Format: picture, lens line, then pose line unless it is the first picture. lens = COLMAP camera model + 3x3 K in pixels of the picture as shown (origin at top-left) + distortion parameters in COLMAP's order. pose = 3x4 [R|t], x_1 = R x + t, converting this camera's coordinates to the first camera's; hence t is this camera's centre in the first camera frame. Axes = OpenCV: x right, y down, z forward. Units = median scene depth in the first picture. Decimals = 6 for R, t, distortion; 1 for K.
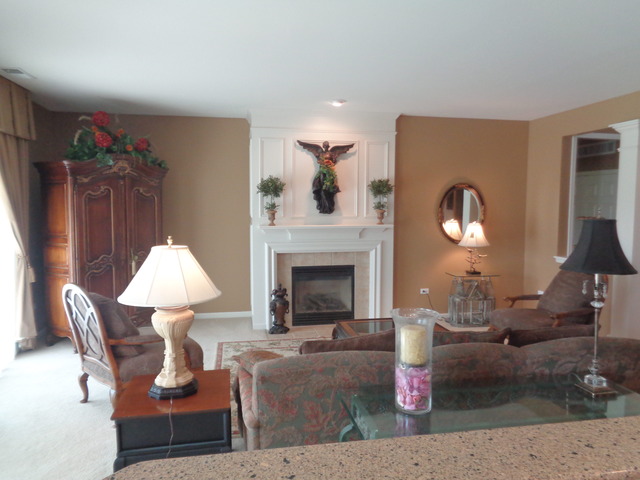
lens RADIAL K [[484.5, 0, 320.0], [0, 484.5, 240.0], [0, 0, 1]] dist [-0.001122, 0.004589]
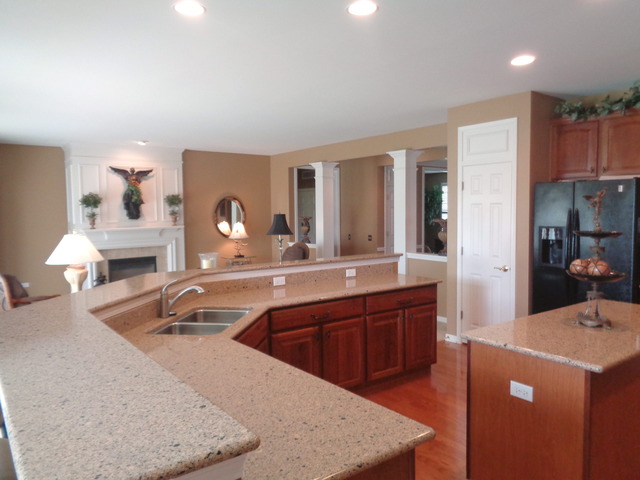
lens RADIAL K [[484.5, 0, 320.0], [0, 484.5, 240.0], [0, 0, 1]] dist [-0.001122, 0.004589]
pose [[0.896701, -0.044267, 0.440417, -0.123068], [0.052203, 0.998619, -0.005913, 0.040553], [-0.439547, 0.028293, 0.897774, -0.475185]]
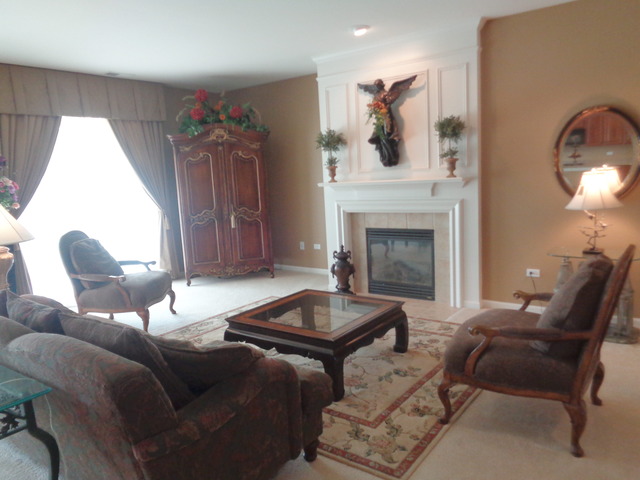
lens RADIAL K [[484.5, 0, 320.0], [0, 484.5, 240.0], [0, 0, 1]] dist [-0.001122, 0.004589]
pose [[0.672575, 0.066656, -0.737021, 0.557716], [-0.000583, 0.995983, 0.089545, -0.002629], [0.740028, -0.059796, 0.669912, 0.339436]]
